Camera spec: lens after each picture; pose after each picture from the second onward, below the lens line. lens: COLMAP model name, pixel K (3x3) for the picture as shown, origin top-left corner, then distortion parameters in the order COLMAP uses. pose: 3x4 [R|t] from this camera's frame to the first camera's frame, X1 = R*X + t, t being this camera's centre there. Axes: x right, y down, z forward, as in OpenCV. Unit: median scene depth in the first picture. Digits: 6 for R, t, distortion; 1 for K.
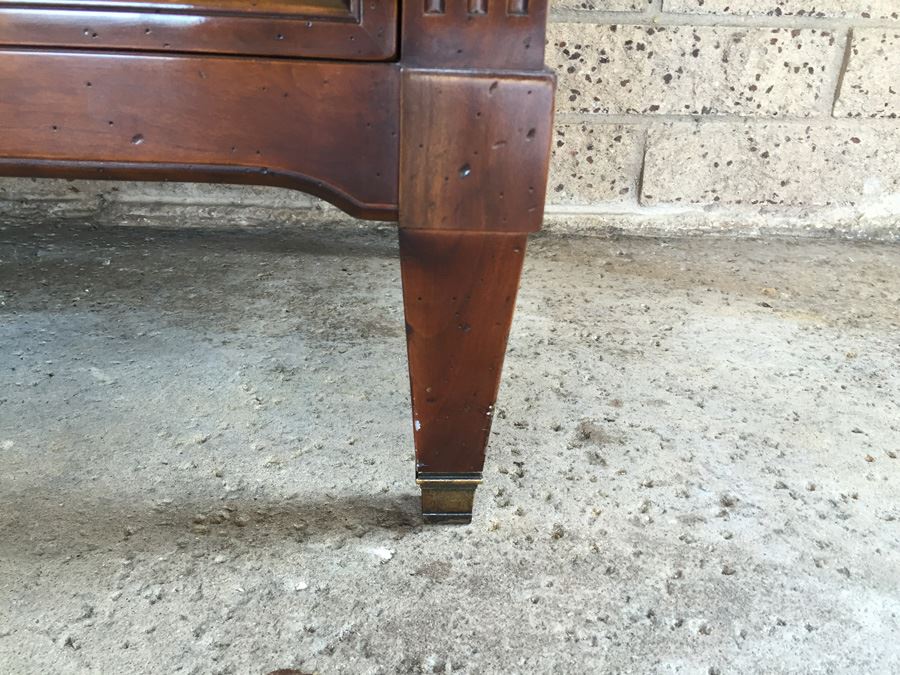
lens RADIAL K [[774.8, 0, 450.0], [0, 774.8, 337.5], [0, 0, 1]] dist [0.072036, -0.113305]
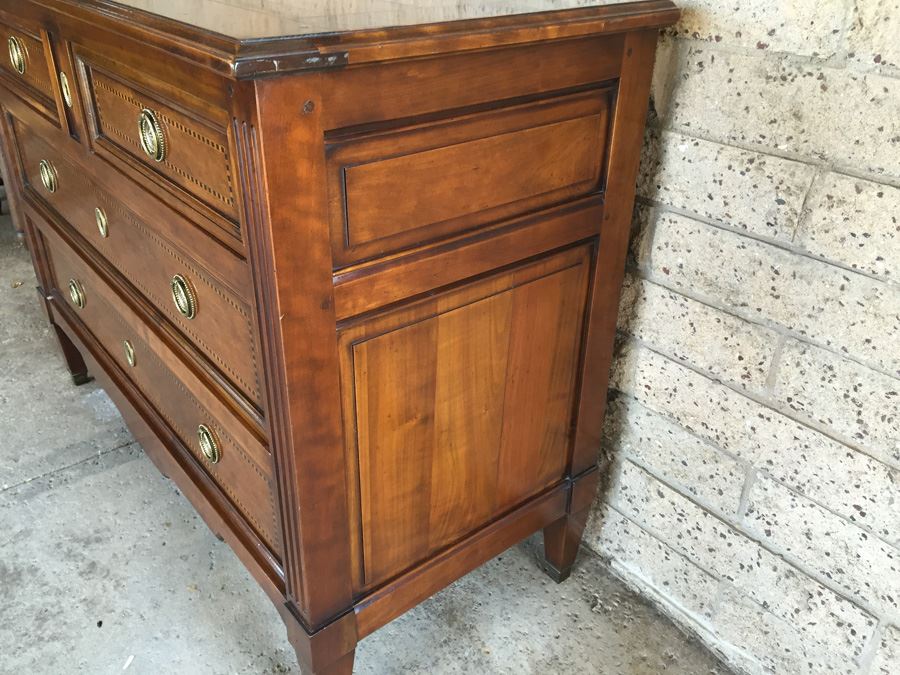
lens RADIAL K [[774.8, 0, 450.0], [0, 774.8, 337.5], [0, 0, 1]] dist [0.072036, -0.113305]
pose [[0.592460, 0.368767, -0.716241, 0.780777], [-0.331488, 0.921917, 0.200461, -0.780629], [0.734239, 0.118660, 0.668441, -0.250348]]
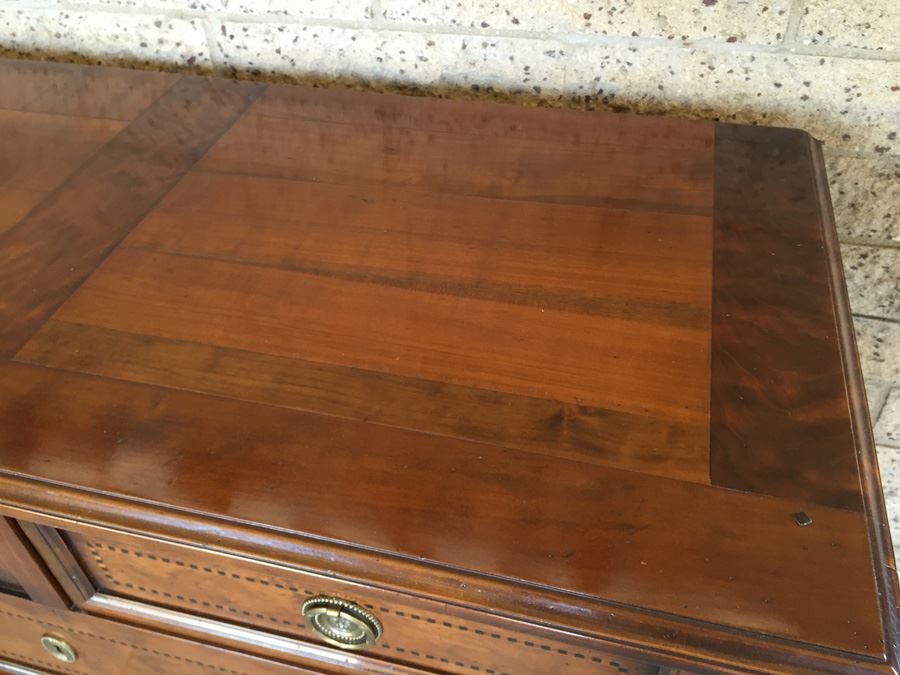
lens RADIAL K [[774.8, 0, 450.0], [0, 774.8, 337.5], [0, 0, 1]] dist [0.072036, -0.113305]
pose [[0.955238, 0.147994, -0.256161, -0.057945], [-0.062735, 0.947522, 0.313475, -1.105971], [0.289110, -0.283373, 0.914393, -0.371445]]
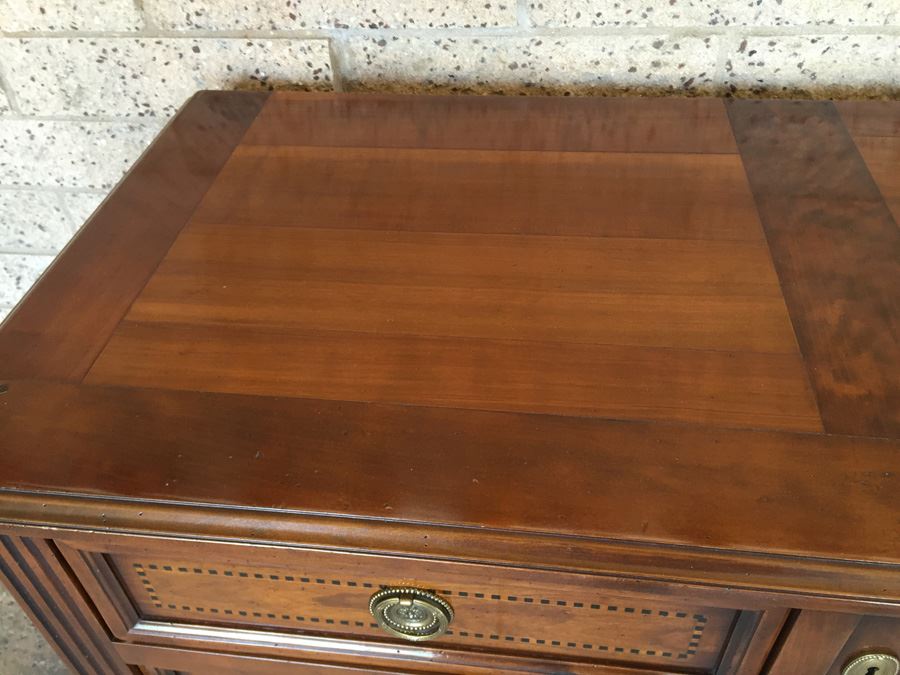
lens RADIAL K [[729.0, 0, 450.0], [0, 729.0, 337.5], [0, 0, 1]] dist [0.113476, -0.148246]
pose [[0.988856, 0.048136, -0.140876, -0.871109], [0.002931, 0.939806, 0.341695, -1.125492], [0.148844, -0.338300, 0.929192, -0.390278]]
